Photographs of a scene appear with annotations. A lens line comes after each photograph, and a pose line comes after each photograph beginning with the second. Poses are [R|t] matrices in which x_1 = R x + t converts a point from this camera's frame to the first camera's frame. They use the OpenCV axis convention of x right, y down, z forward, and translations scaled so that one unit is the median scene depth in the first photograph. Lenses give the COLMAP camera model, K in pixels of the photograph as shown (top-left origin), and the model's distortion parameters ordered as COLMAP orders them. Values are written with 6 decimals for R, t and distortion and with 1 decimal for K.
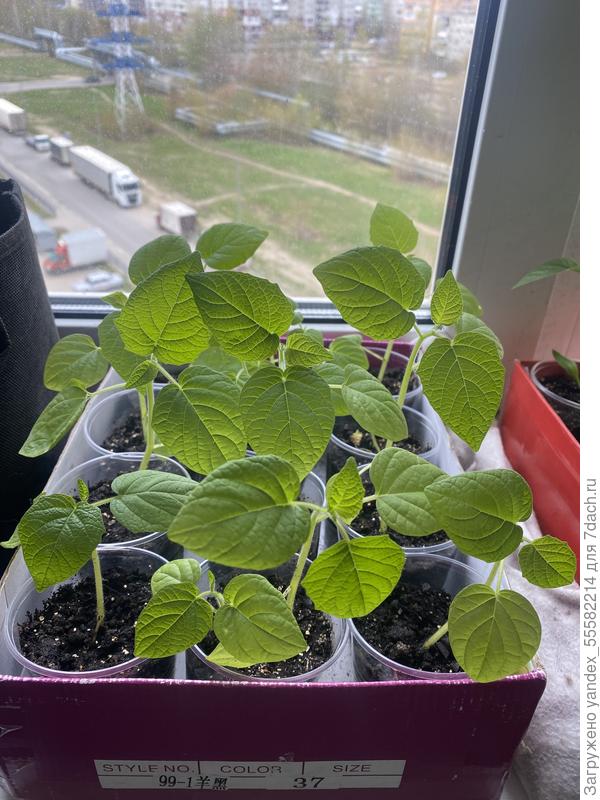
lens RADIAL K [[620.9, 0, 300.0], [0, 620.9, 400.0], [0, 0, 1]] dist [-0.008794, -0.004714]
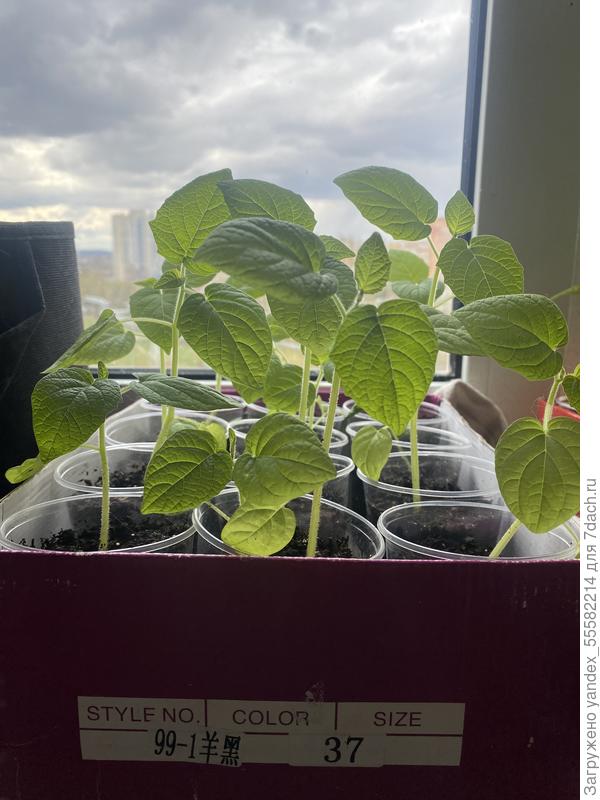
lens RADIAL K [[620.9, 0, 300.0], [0, 620.9, 400.0], [0, 0, 1]] dist [-0.008794, -0.004714]
pose [[0.999512, -0.016438, -0.026544, -0.013684], [0.005668, 0.931590, -0.363467, 0.506880], [0.030703, 0.363140, 0.931229, 0.110168]]
